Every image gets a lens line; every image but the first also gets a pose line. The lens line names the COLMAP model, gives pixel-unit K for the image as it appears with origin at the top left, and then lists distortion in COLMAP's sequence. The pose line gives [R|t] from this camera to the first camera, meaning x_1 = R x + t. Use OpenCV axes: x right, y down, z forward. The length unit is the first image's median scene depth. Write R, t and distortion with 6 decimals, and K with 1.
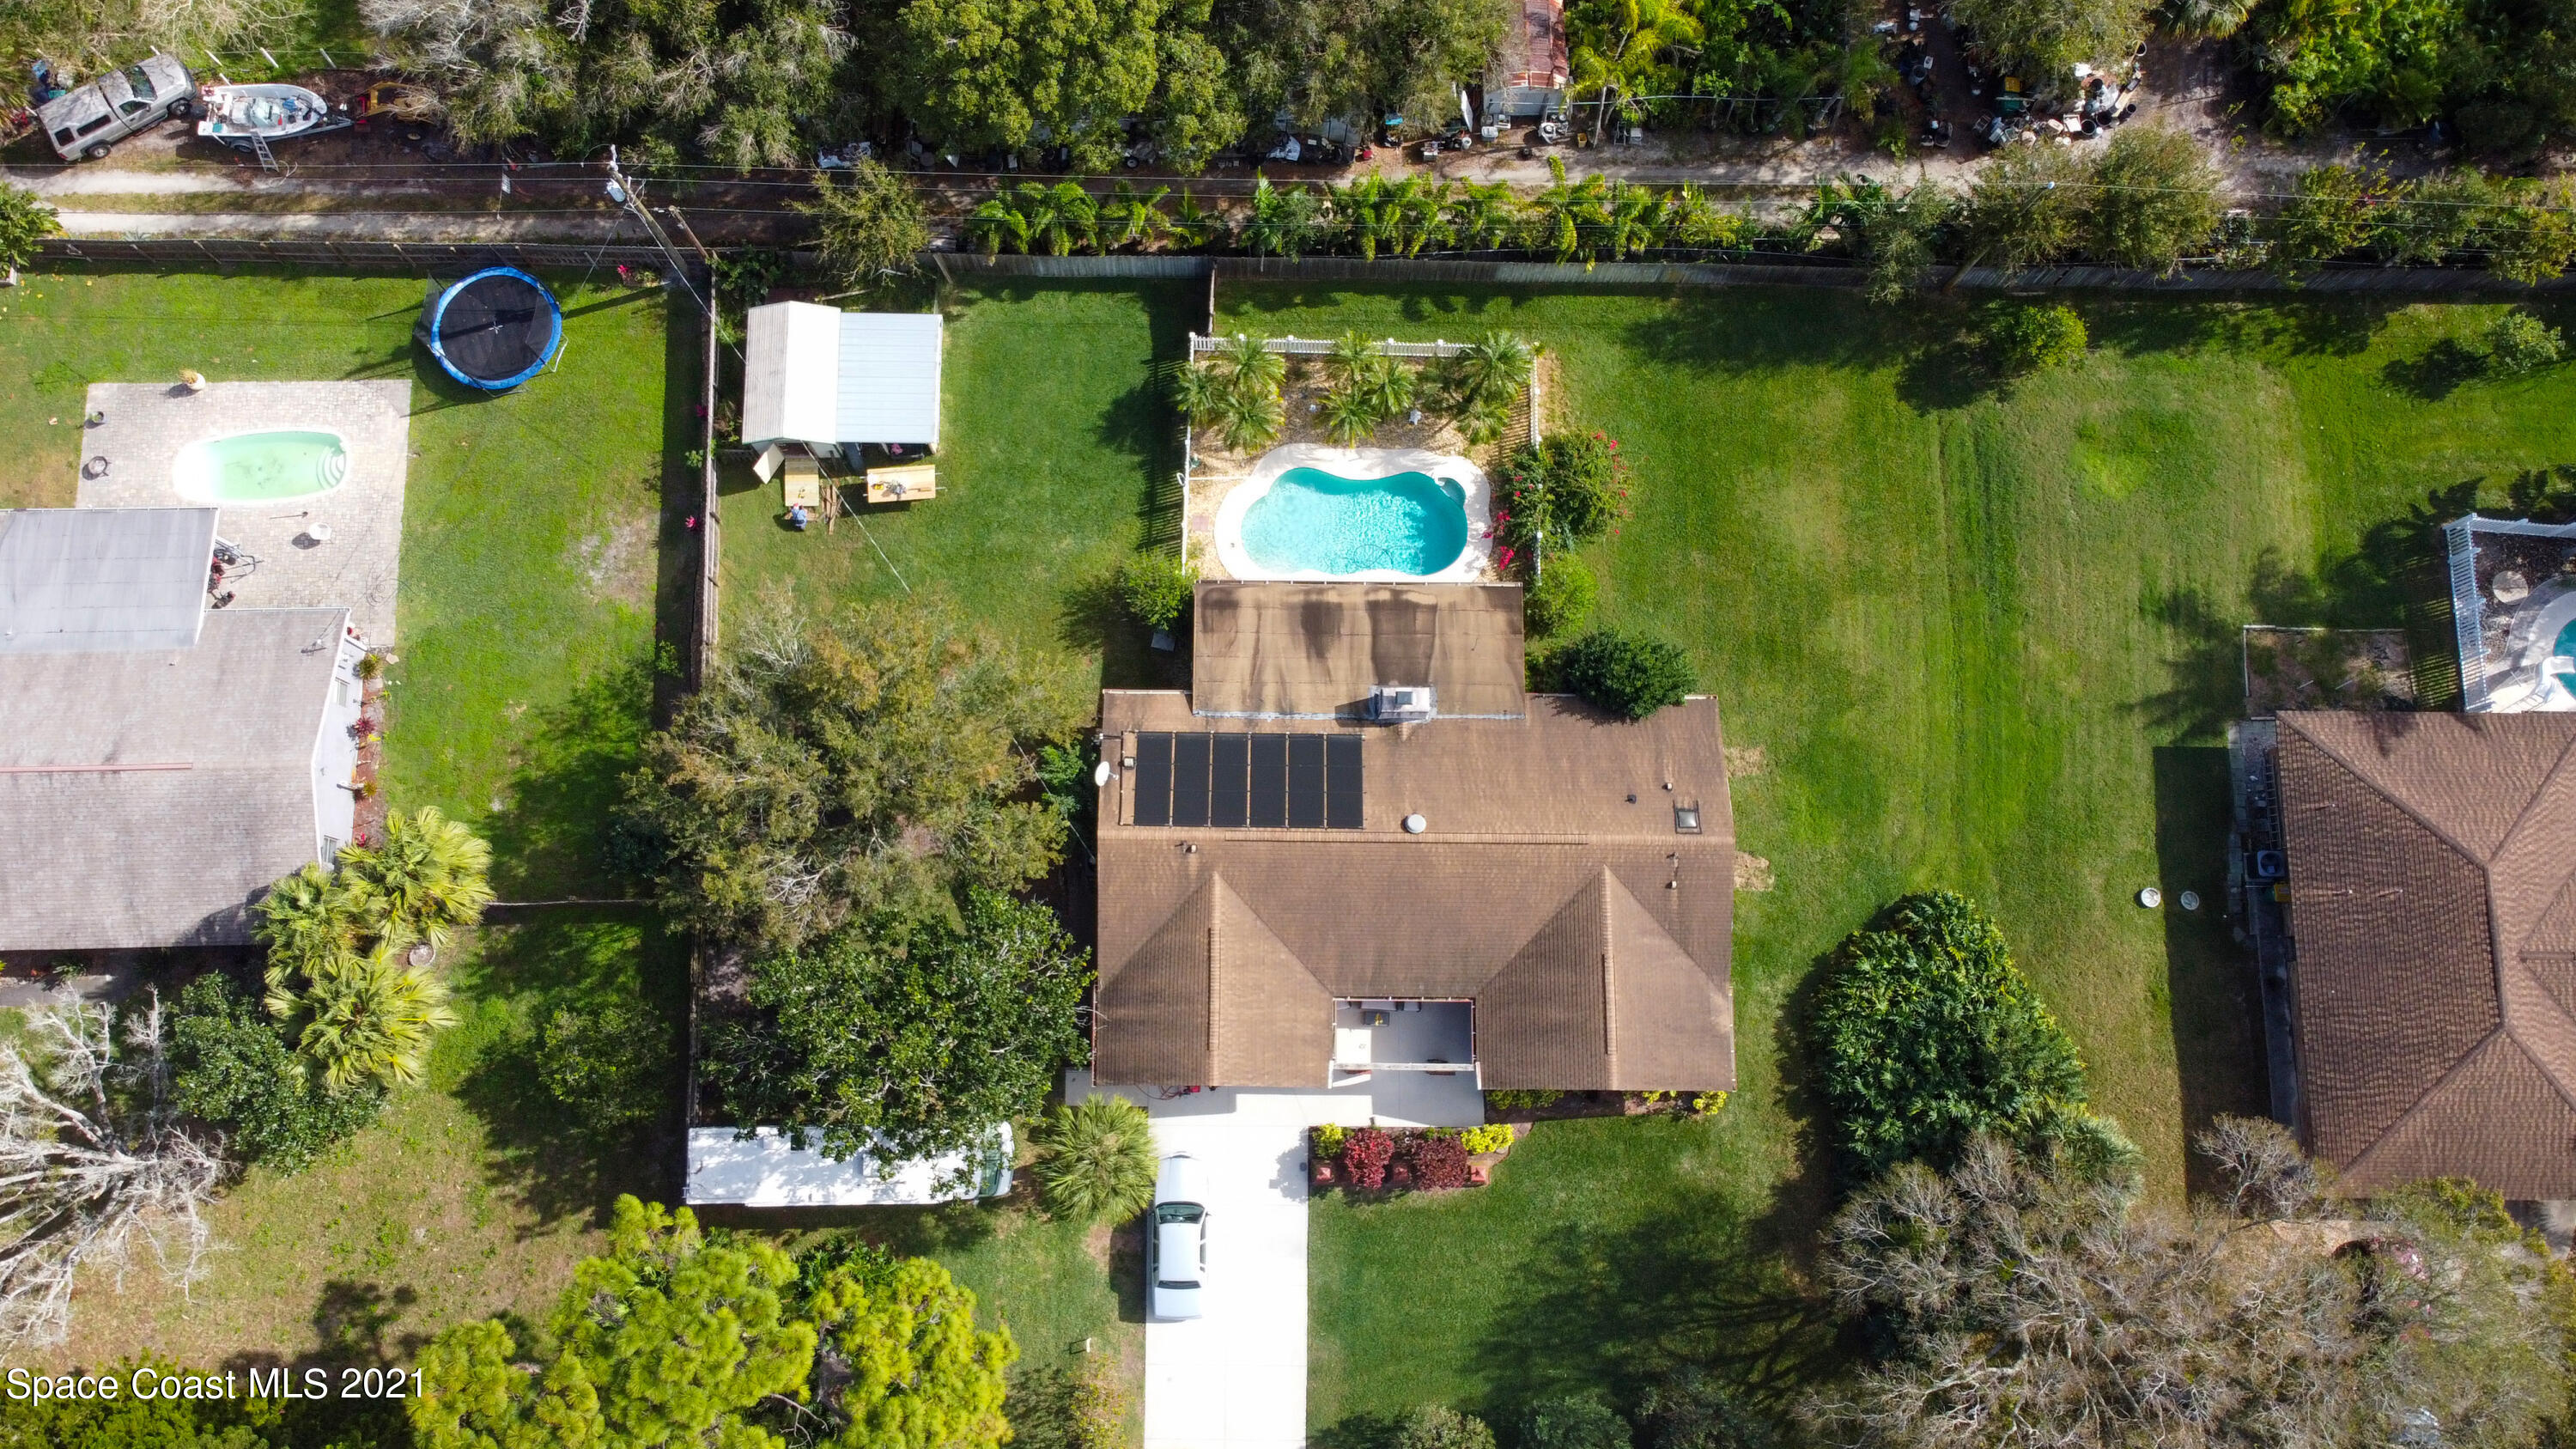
lens RADIAL K [[1971.0, 0, 1288.0], [0, 1971.0, 724.5], [0, 0, 1]] dist [0.001899, 0.015203]
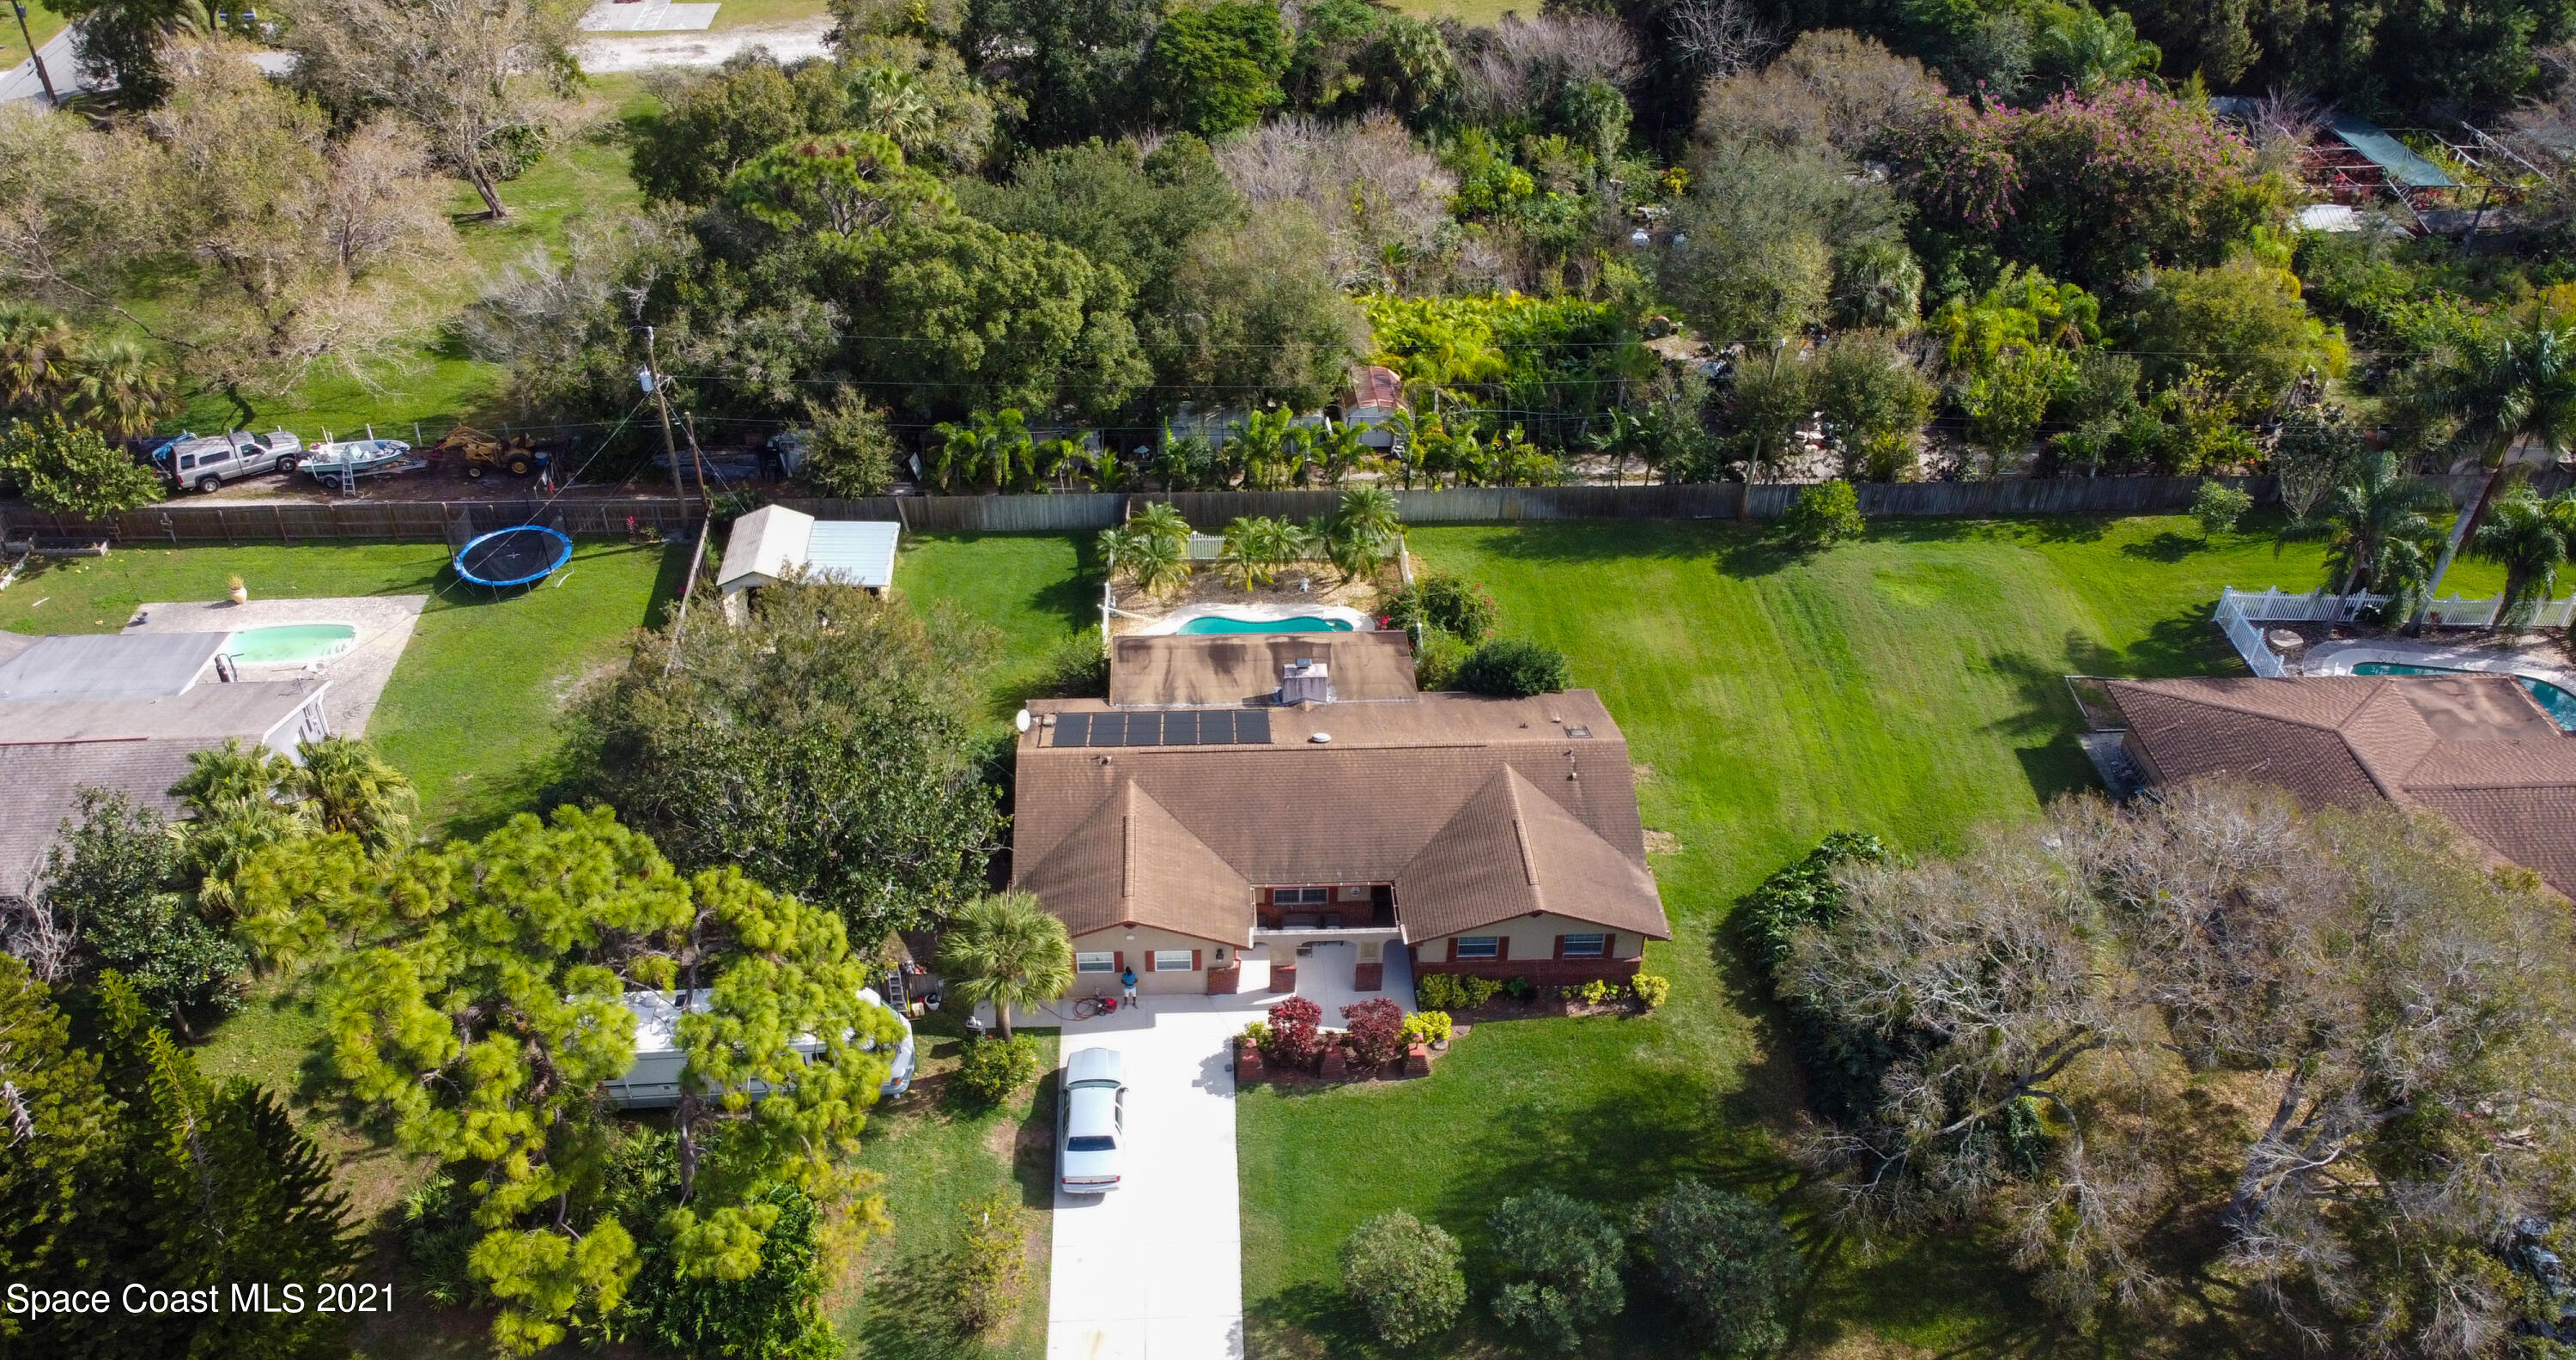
lens RADIAL K [[1972.4, 0, 1288.0], [0, 1972.4, 680.0], [0, 0, 1]] dist [0.023711, -0.008670]
pose [[0.998282, -0.043032, 0.039759, 0.006529], [0.058586, 0.738857, -0.671311, 0.709527], [-0.000489, 0.672487, 0.740109, 0.193346]]
